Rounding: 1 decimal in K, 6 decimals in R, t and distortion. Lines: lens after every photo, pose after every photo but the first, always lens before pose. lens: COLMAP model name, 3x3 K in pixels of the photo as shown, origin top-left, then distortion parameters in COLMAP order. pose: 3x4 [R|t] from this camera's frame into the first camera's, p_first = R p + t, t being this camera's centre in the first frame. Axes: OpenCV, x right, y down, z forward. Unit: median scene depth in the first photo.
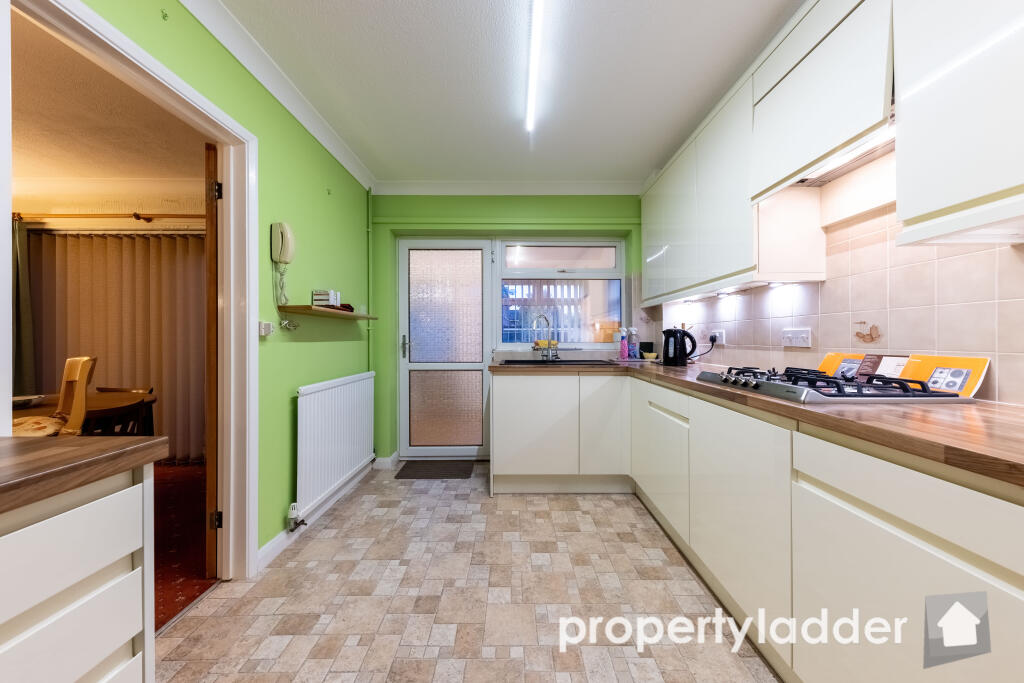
lens RADIAL K [[352.9, 0, 515.6], [0, 352.9, 338.6], [0, 0, 1]] dist [0.012046, -0.003004]
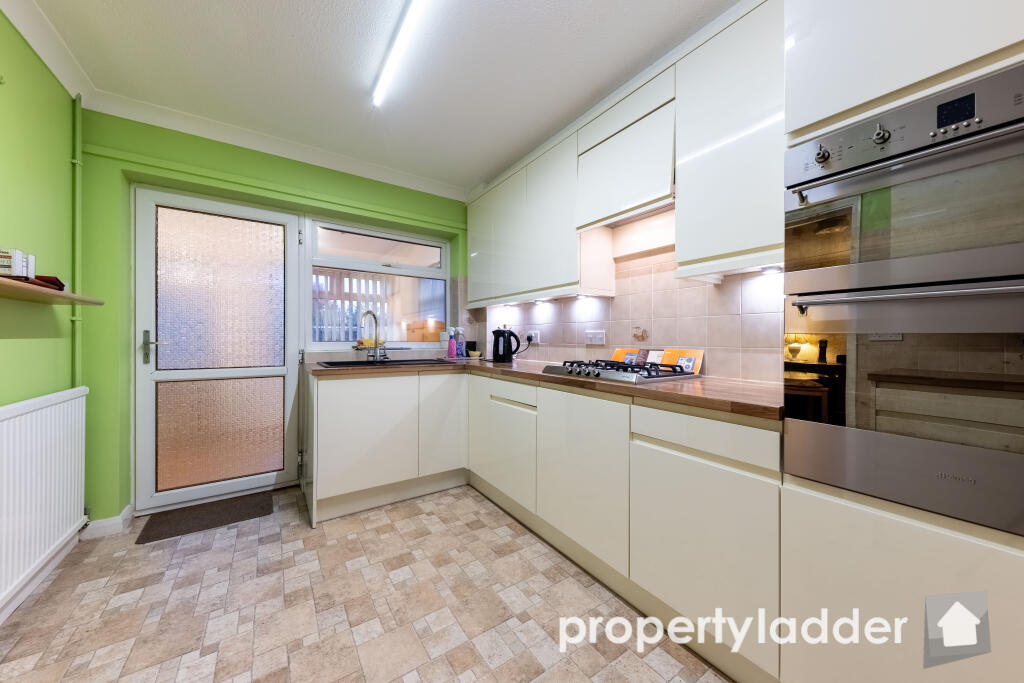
lens RADIAL K [[352.9, 0, 517.1], [0, 352.9, 338.7], [0, 0, 1]] dist [0.012046, -0.003004]
pose [[0.828729, 0.005711, 0.559620, -0.158930], [-0.006325, 0.999980, -0.000839, 0.003141], [-0.559614, -0.002845, 0.828749, 0.049801]]
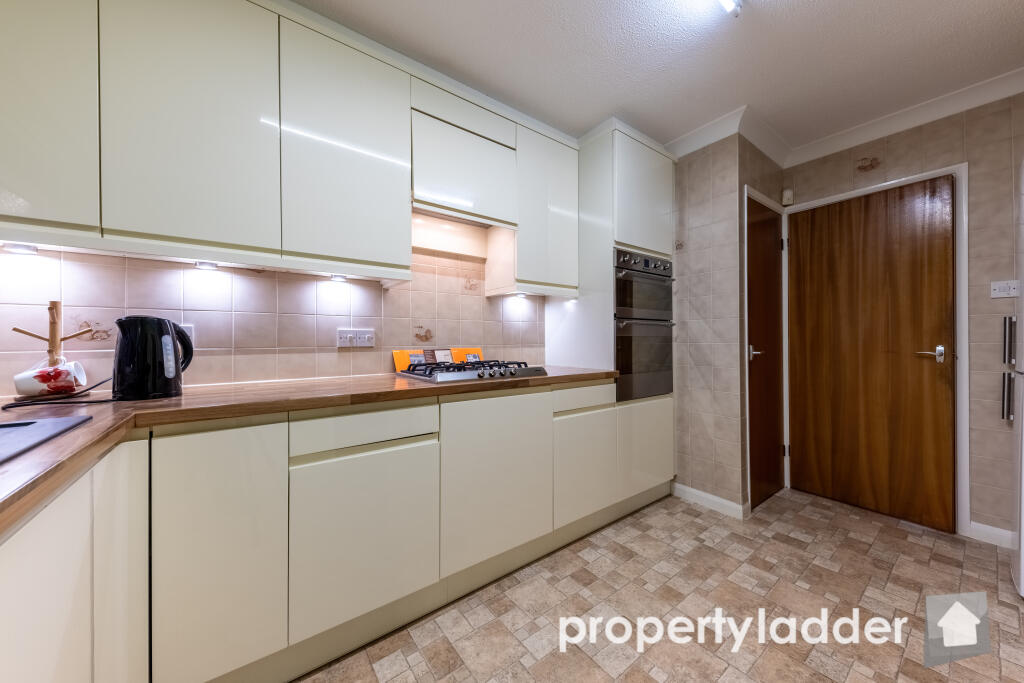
lens RADIAL K [[352.9, 0, 481.8], [0, 352.9, 337.0], [0, 0, 1]] dist [0.012046, -0.003004]
pose [[-0.559393, -0.011616, 0.828821, -0.199878], [-0.005263, 0.999931, 0.010462, -0.013836], [-0.828886, 0.001490, -0.559416, 1.022540]]
